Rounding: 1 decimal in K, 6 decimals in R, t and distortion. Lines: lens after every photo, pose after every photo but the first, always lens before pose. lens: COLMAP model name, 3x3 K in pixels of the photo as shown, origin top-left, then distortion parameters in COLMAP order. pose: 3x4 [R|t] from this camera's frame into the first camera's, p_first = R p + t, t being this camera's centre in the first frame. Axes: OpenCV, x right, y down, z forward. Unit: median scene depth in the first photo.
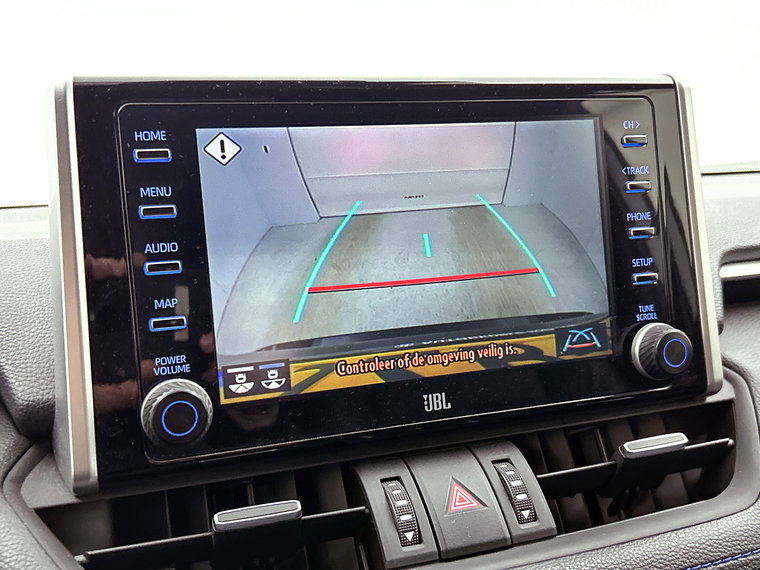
lens RADIAL K [[800.8, 0, 376.8], [0, 800.8, 289.2], [0, 0, 1]] dist [0.081942, -0.195794]
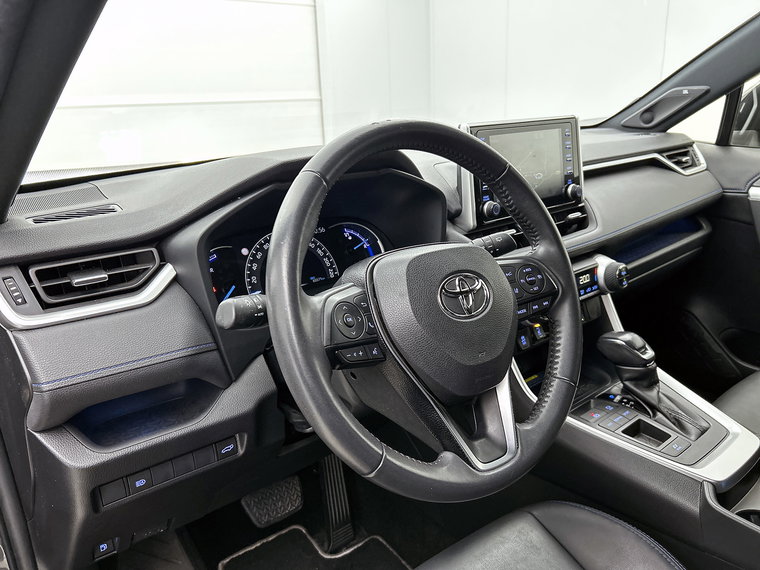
lens RADIAL K [[586.3, 0, 380.0], [0, 586.3, 299.6], [0, 0, 1]] dist [0.077617, -0.096587]
pose [[0.936820, -0.106759, 0.333123, -1.693808], [0.046763, 0.981965, 0.183190, 0.026805], [-0.346672, -0.156038, 0.924917, -1.523773]]
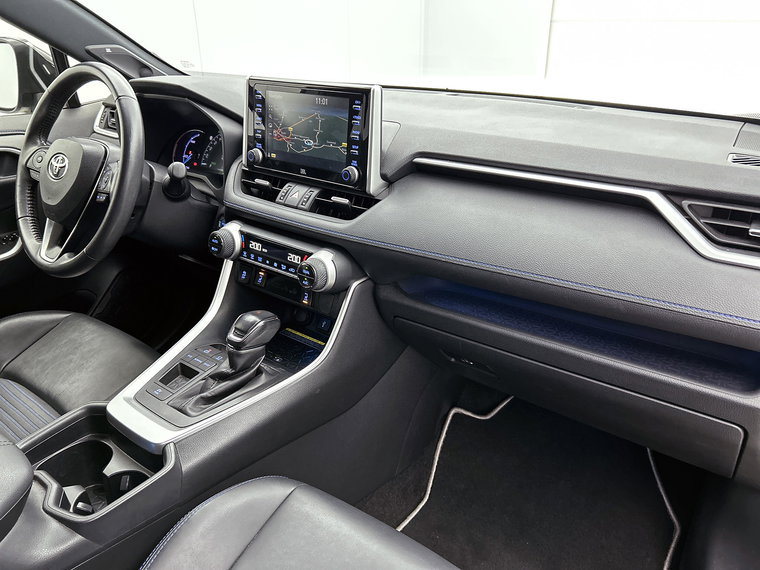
lens RADIAL K [[586.3, 0, 380.0], [0, 586.3, 299.6], [0, 0, 1]] dist [0.077617, -0.096587]
pose [[0.543169, 0.399916, -0.738264, 2.771981], [-0.130495, 0.908805, 0.396288, -0.499058], [0.829420, -0.118911, 0.545822, -0.335436]]
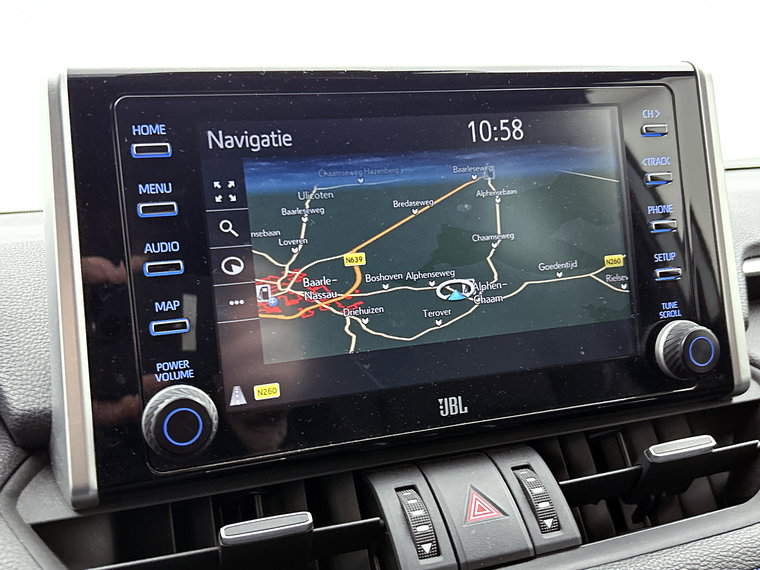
lens RADIAL K [[800.8, 0, 376.8], [0, 800.8, 289.2], [0, 0, 1]] dist [0.081942, -0.195794]
pose [[0.999898, -0.013494, -0.004734, -0.009490], [0.013463, 0.999888, -0.006536, 0.007238], [0.004822, 0.006472, 0.999967, 0.048467]]
